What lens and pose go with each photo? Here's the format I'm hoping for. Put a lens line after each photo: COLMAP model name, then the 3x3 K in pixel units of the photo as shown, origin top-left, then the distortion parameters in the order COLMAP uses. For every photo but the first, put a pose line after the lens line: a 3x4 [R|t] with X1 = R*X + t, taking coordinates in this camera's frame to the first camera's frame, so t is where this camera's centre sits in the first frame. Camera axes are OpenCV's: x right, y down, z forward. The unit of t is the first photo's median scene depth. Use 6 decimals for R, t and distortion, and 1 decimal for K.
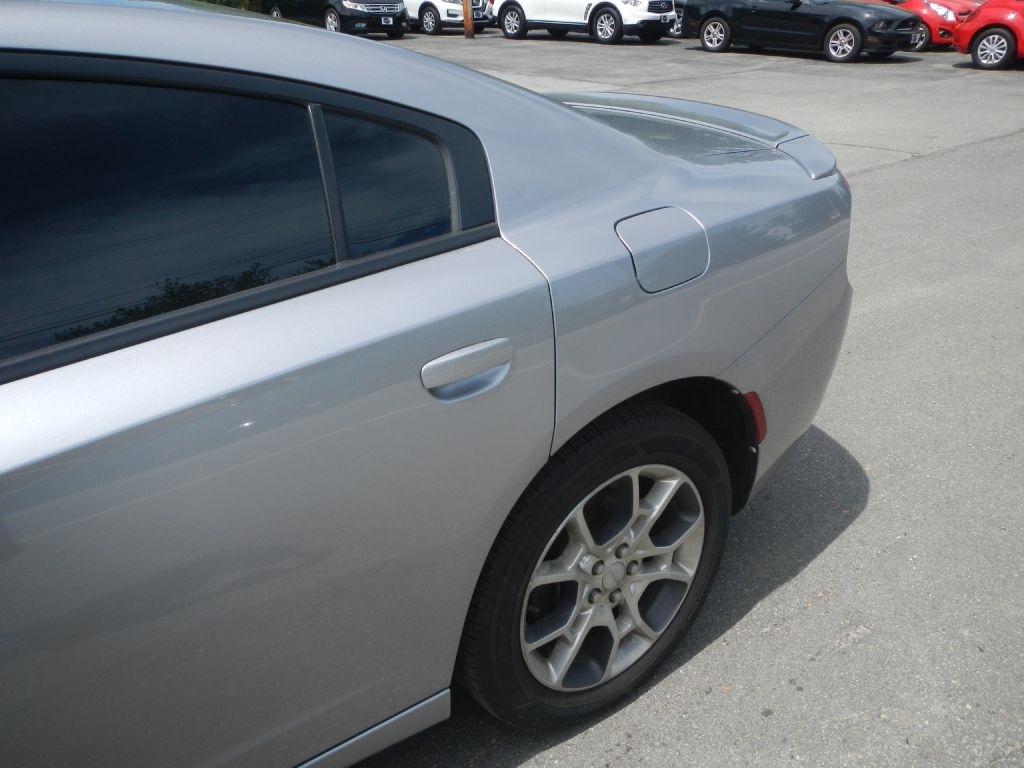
lens RADIAL K [[848.5, 0, 511.5], [0, 848.5, 357.3], [0, 0, 1]] dist [-0.005676, 0.000158]
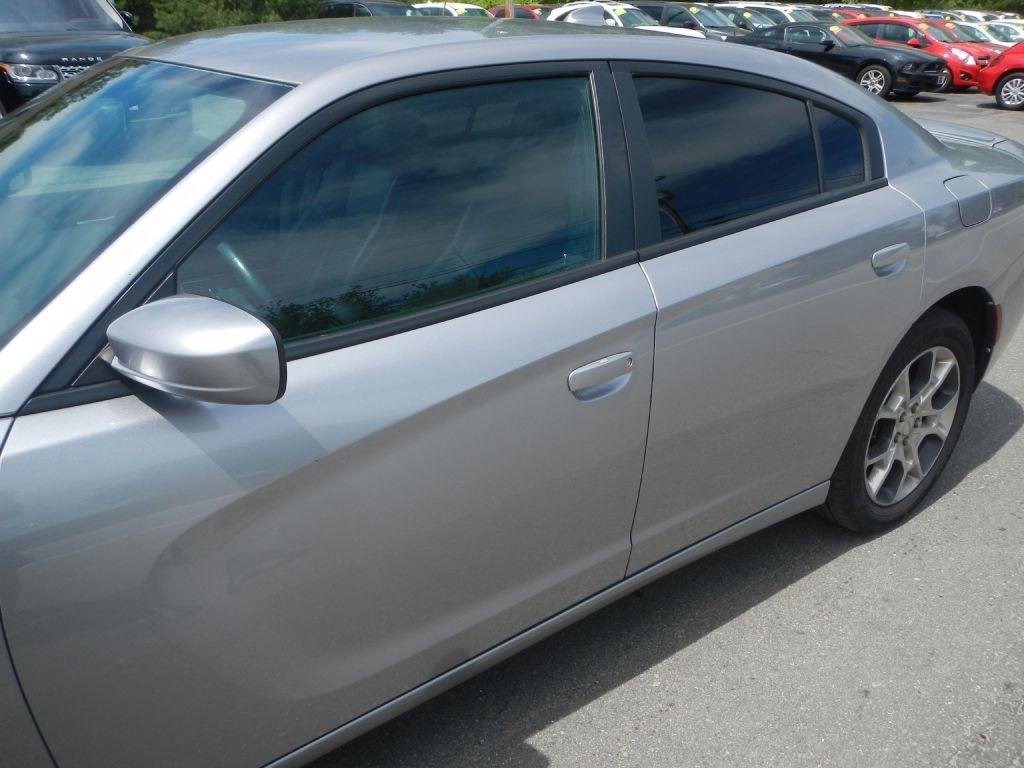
lens RADIAL K [[848.5, 0, 492.5], [0, 848.5, 357.4], [0, 0, 1]] dist [-0.005676, 0.000158]
pose [[0.999703, 0.024350, -0.000429, -0.095111], [-0.024350, 0.999074, -0.035466, 0.032721], [-0.000435, 0.035466, 0.999371, -0.075293]]
